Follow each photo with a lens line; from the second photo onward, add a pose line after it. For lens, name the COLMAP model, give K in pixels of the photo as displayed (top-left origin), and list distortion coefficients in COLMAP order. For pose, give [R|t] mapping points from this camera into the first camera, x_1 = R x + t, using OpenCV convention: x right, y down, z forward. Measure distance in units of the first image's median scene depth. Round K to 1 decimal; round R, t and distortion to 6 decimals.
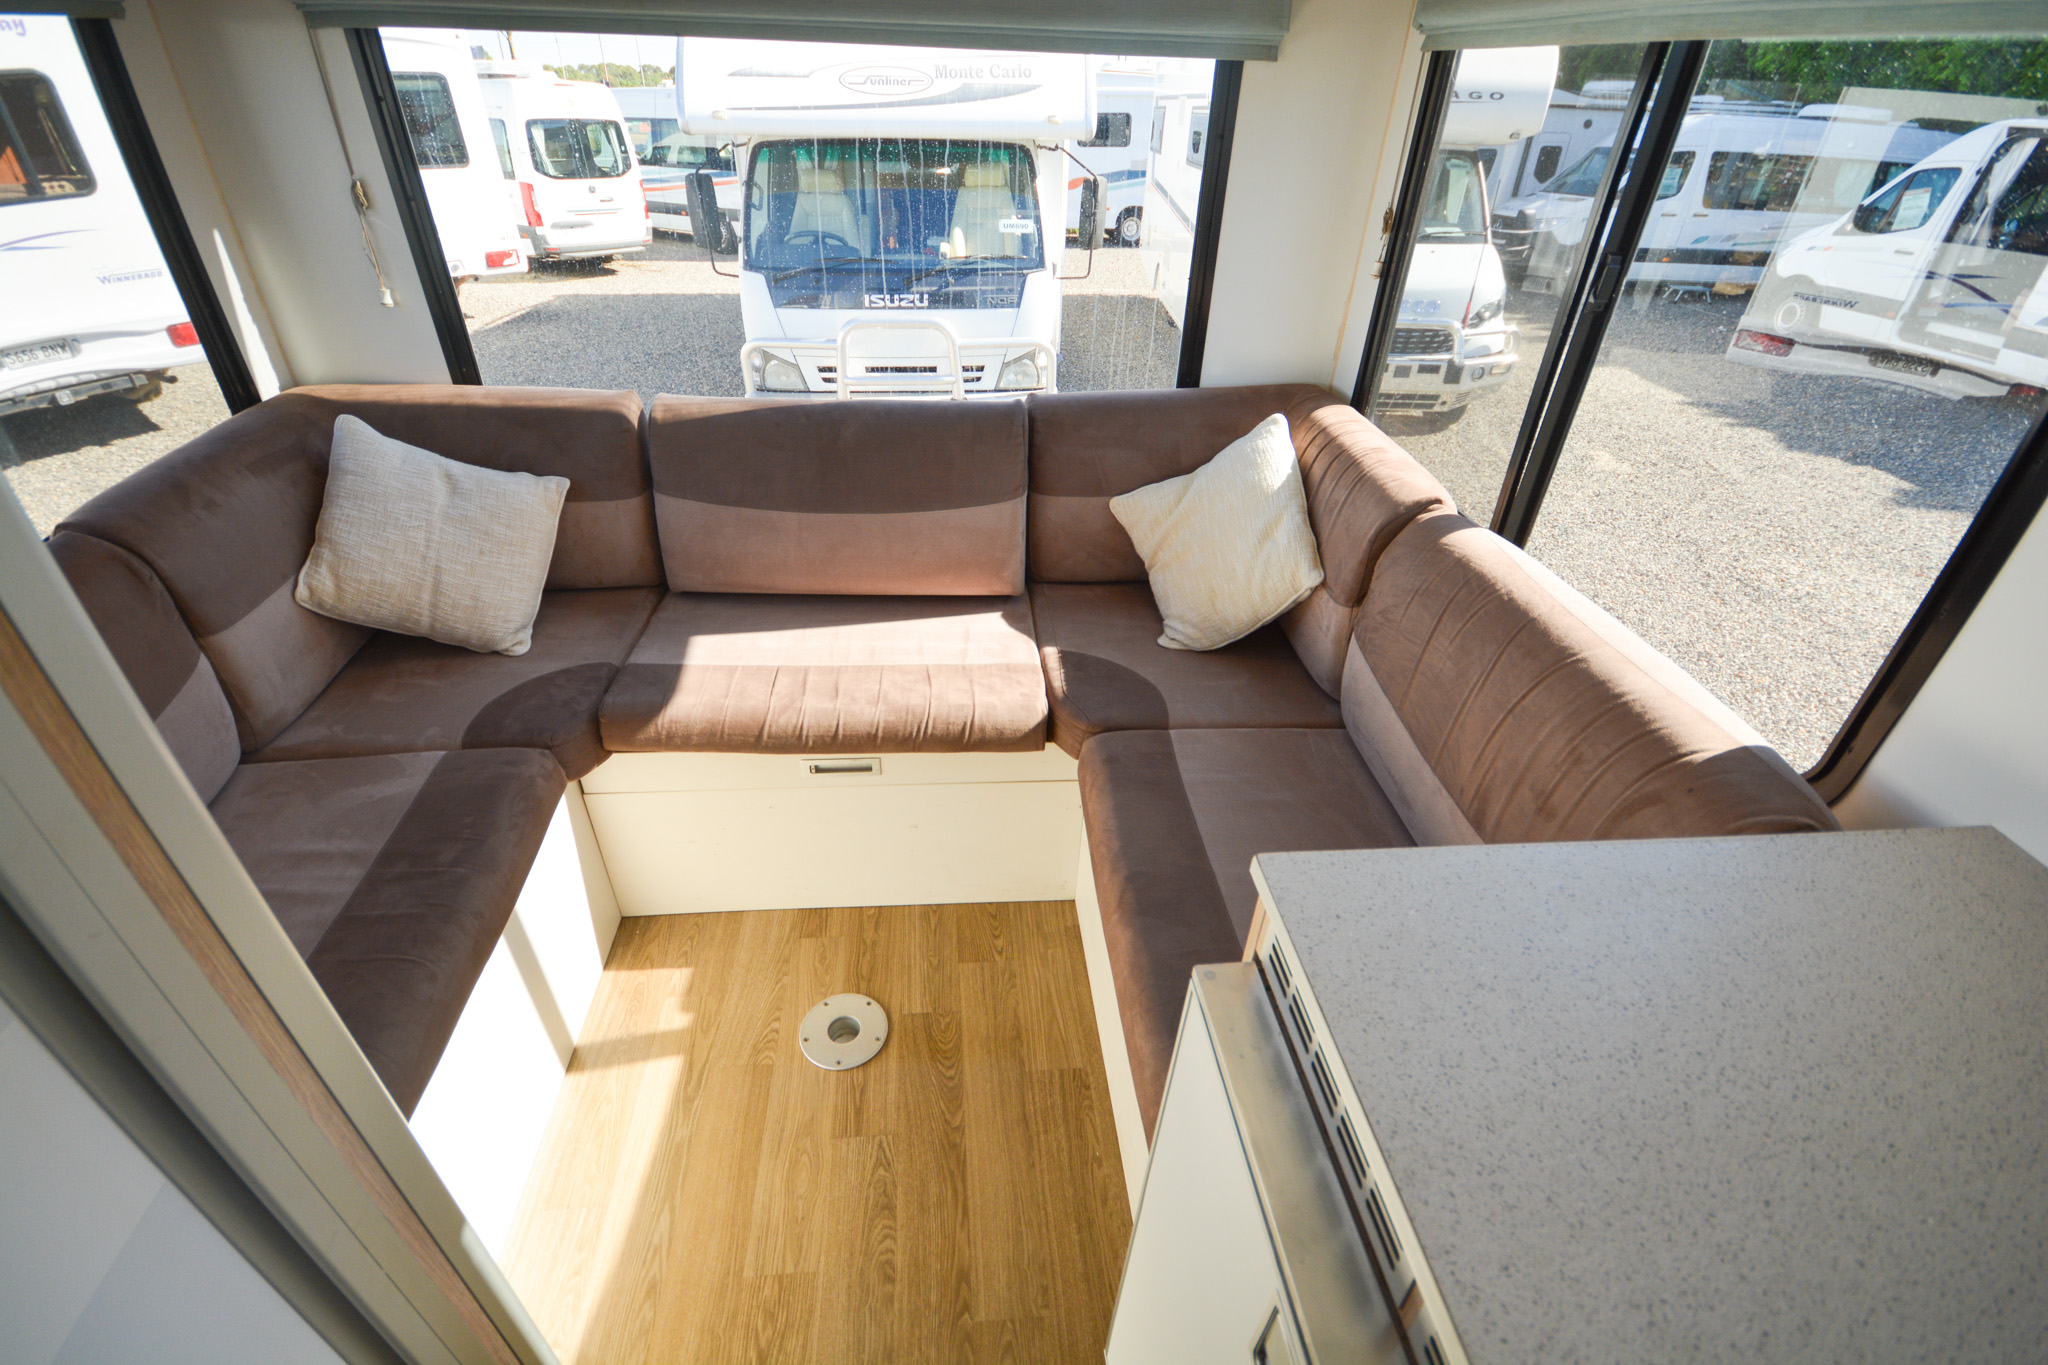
lens RADIAL K [[893.9, 0, 1015.2], [0, 893.9, 683.8], [0, 0, 1]] dist [0.016904, -0.016161]
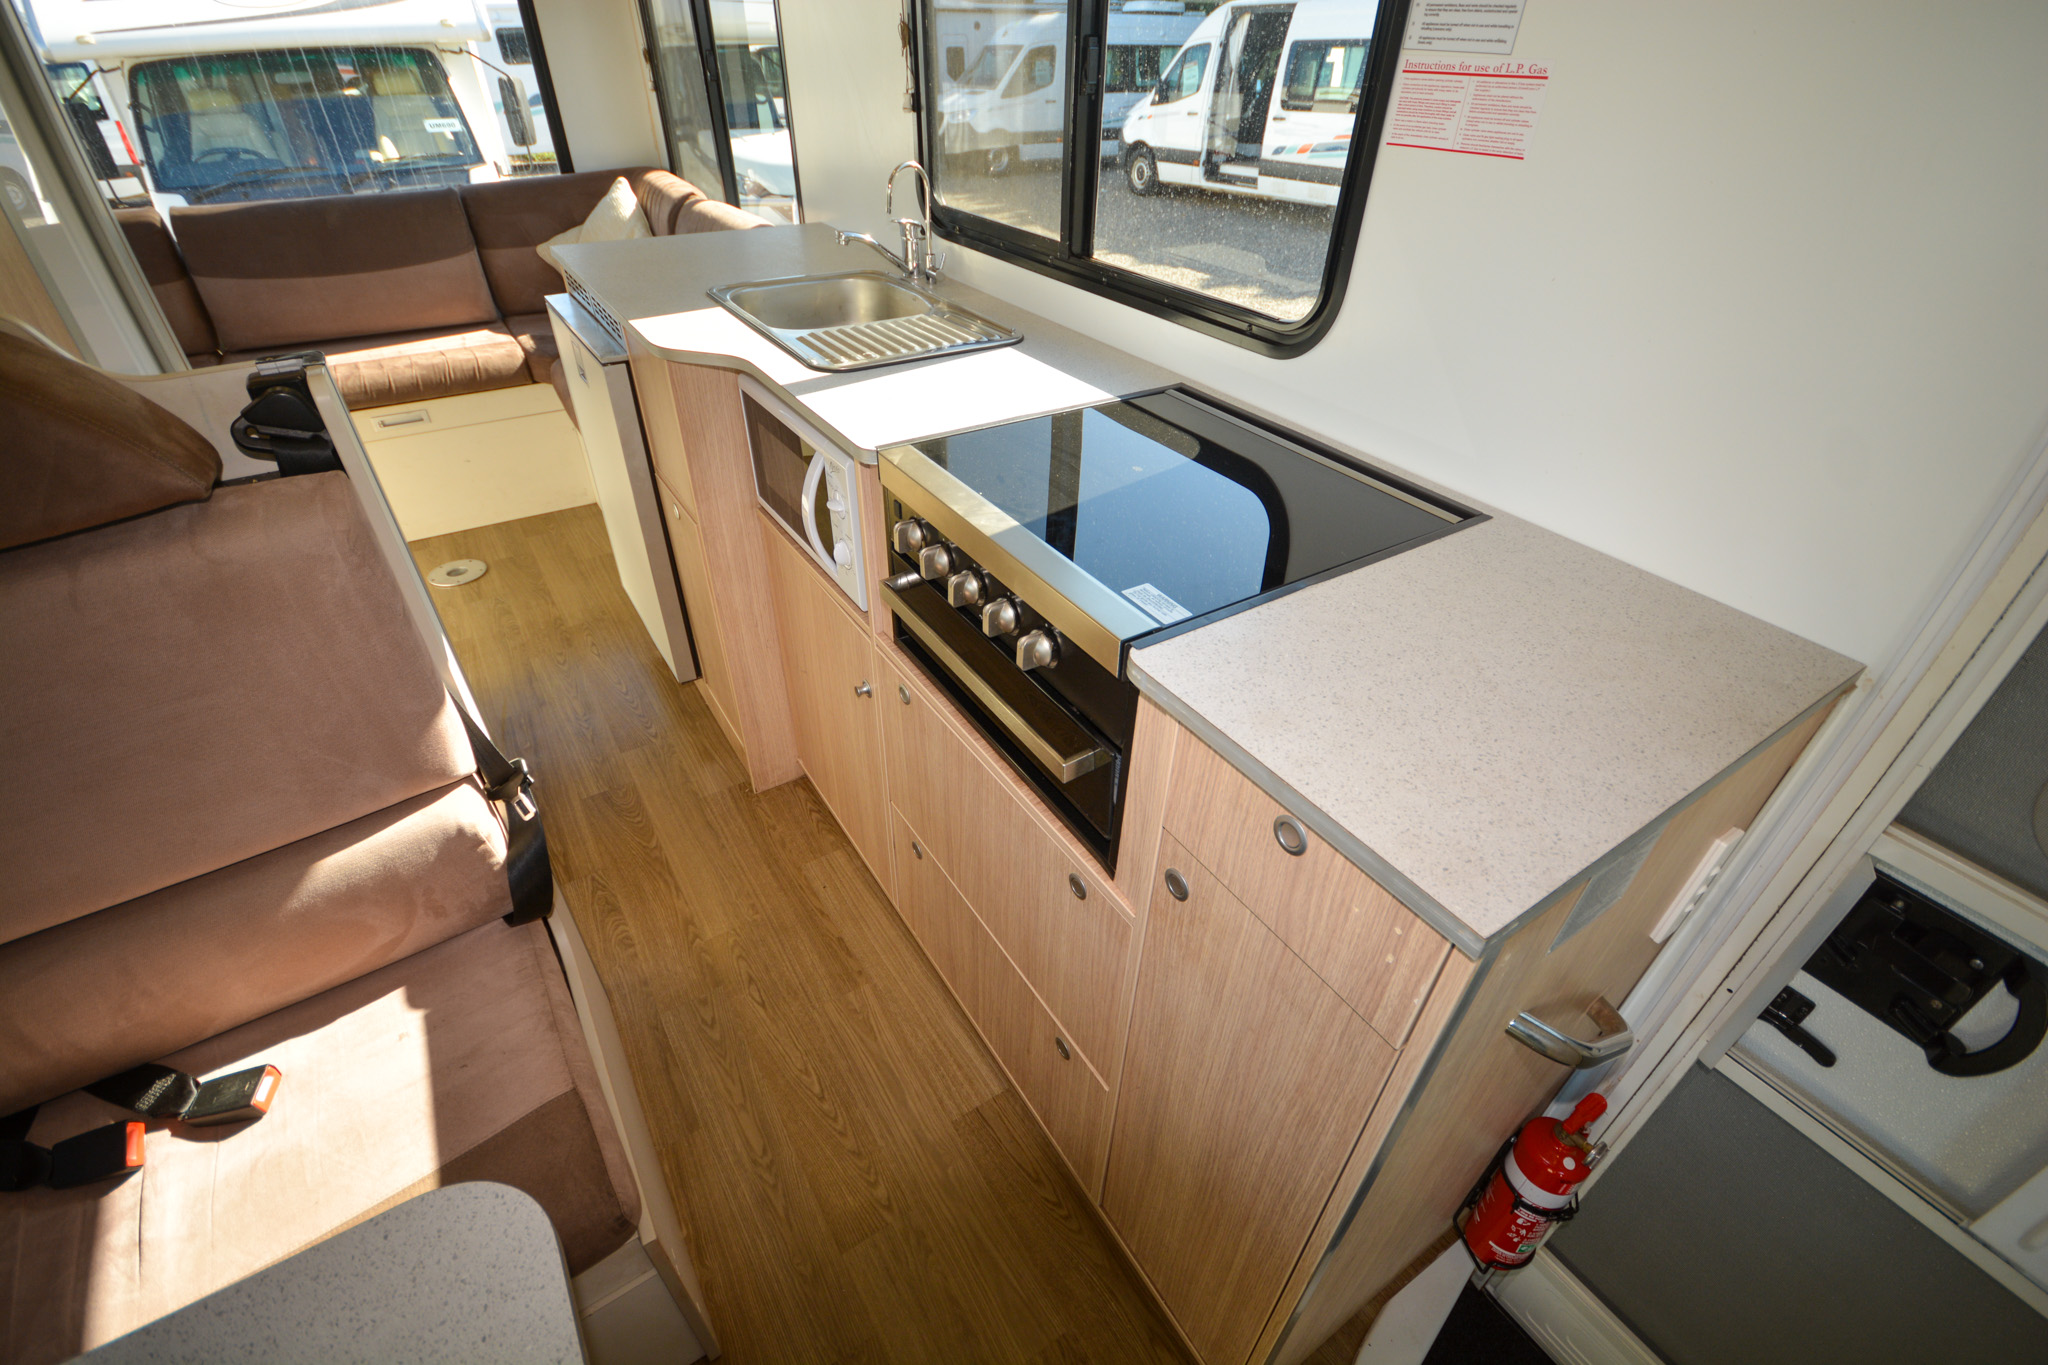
lens RADIAL K [[893.9, 0, 1015.2], [0, 893.9, 683.8], [0, 0, 1]] dist [0.016904, -0.016161]
pose [[0.881991, -0.293676, 0.368574, 0.040524], [0.269369, 0.955897, 0.117053, 0.579031], [-0.386694, -0.003957, 0.922200, -0.807602]]
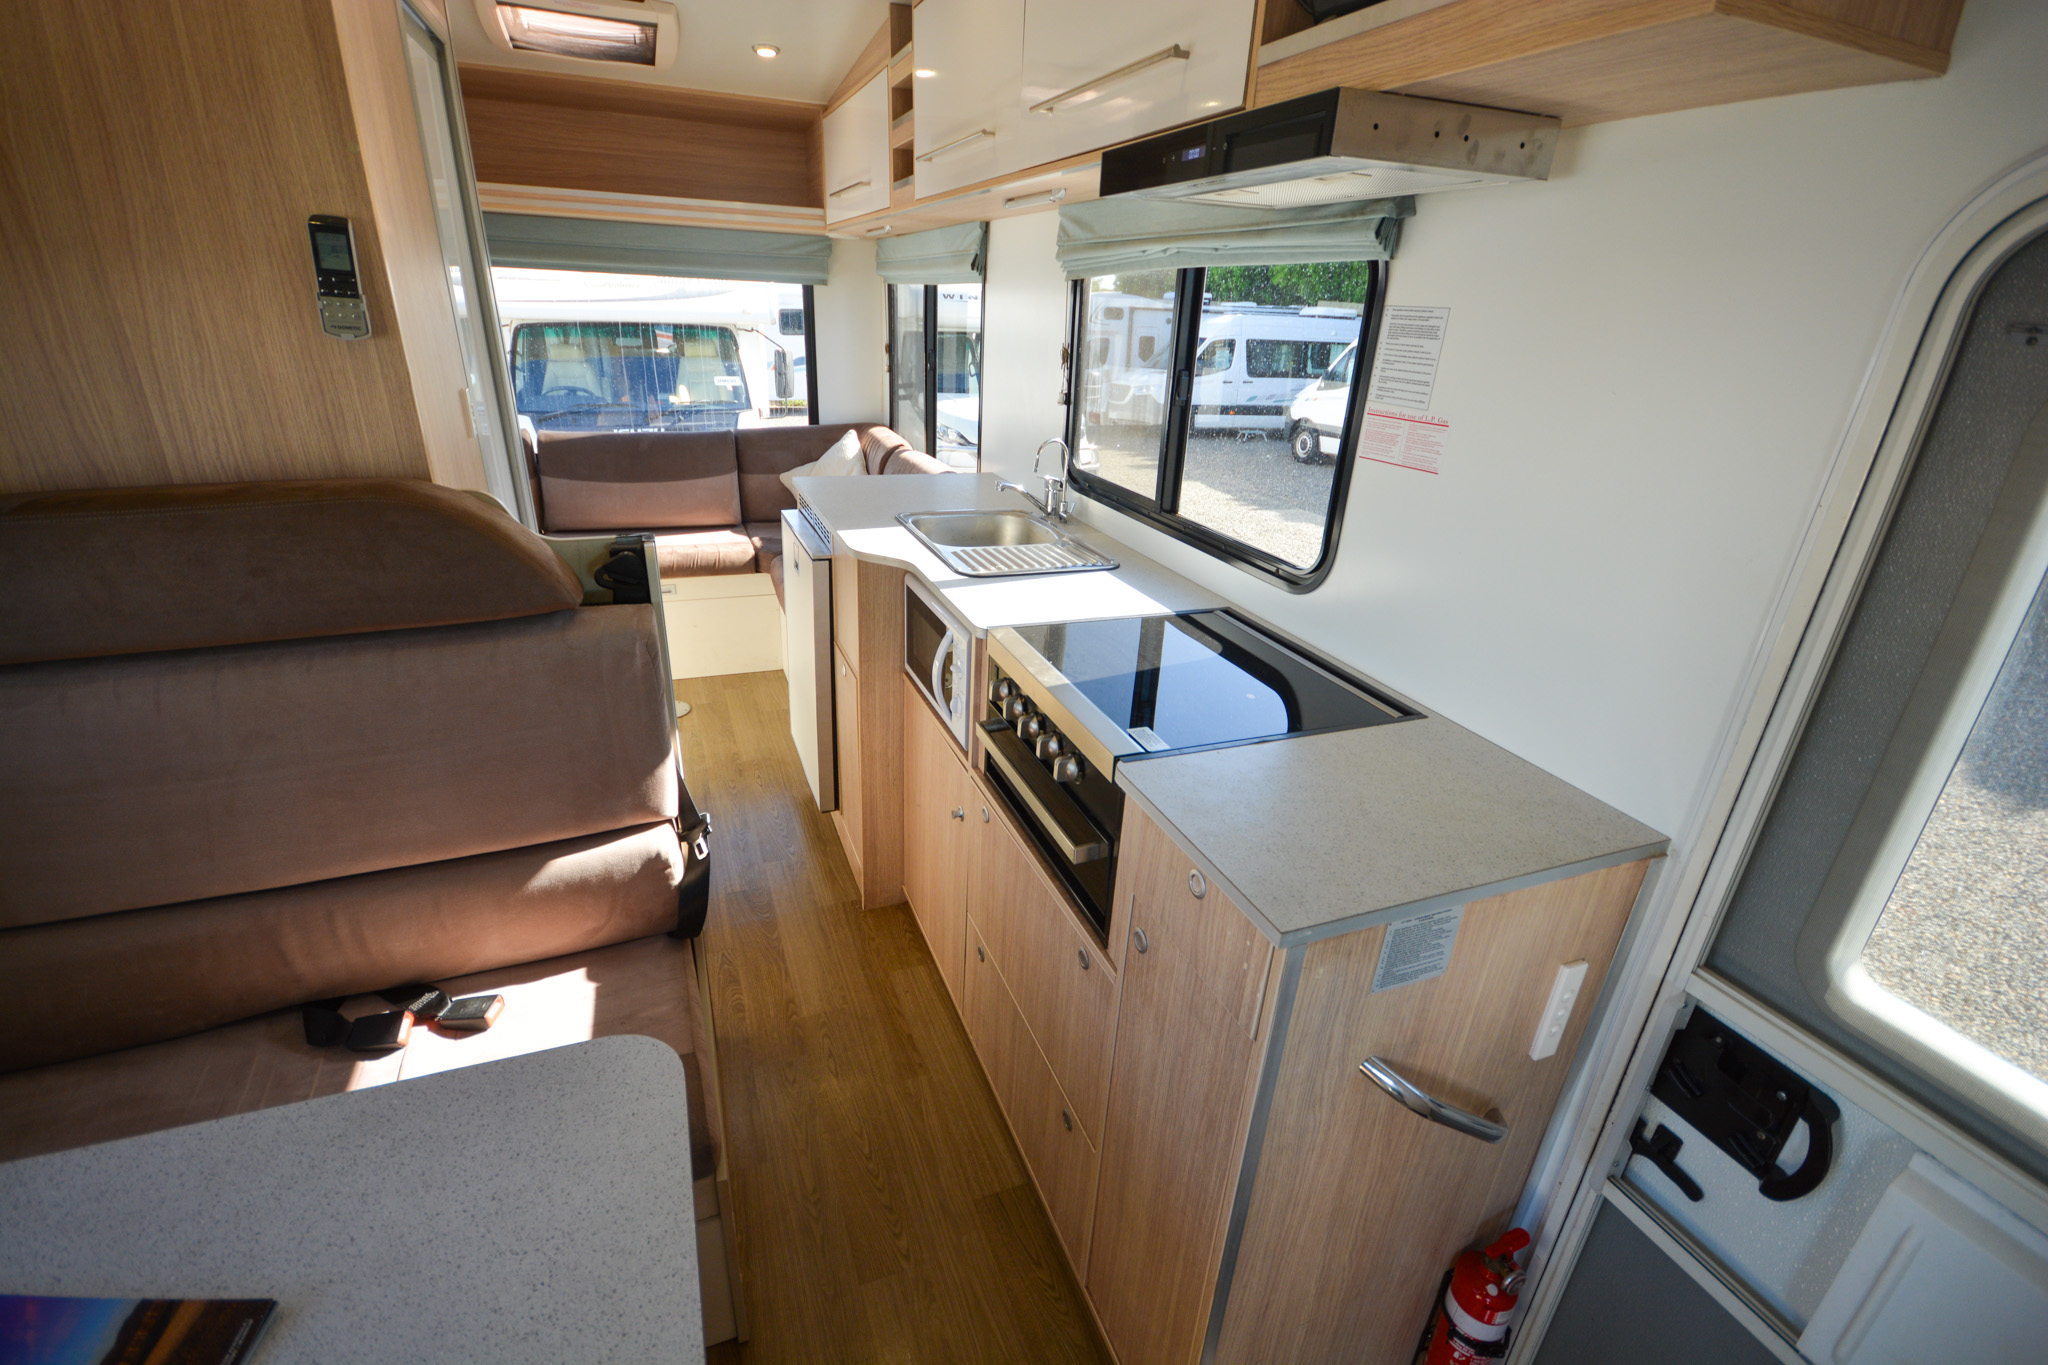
lens RADIAL K [[895.6, 0, 1016.5], [0, 895.6, 683.4], [0, 0, 1]] dist [0.000786, -0.000194]
pose [[0.957131, -0.099819, 0.271913, 0.018328], [0.144947, 0.977809, -0.151259, 0.654548], [-0.250781, 0.184187, 0.950360, -1.011500]]
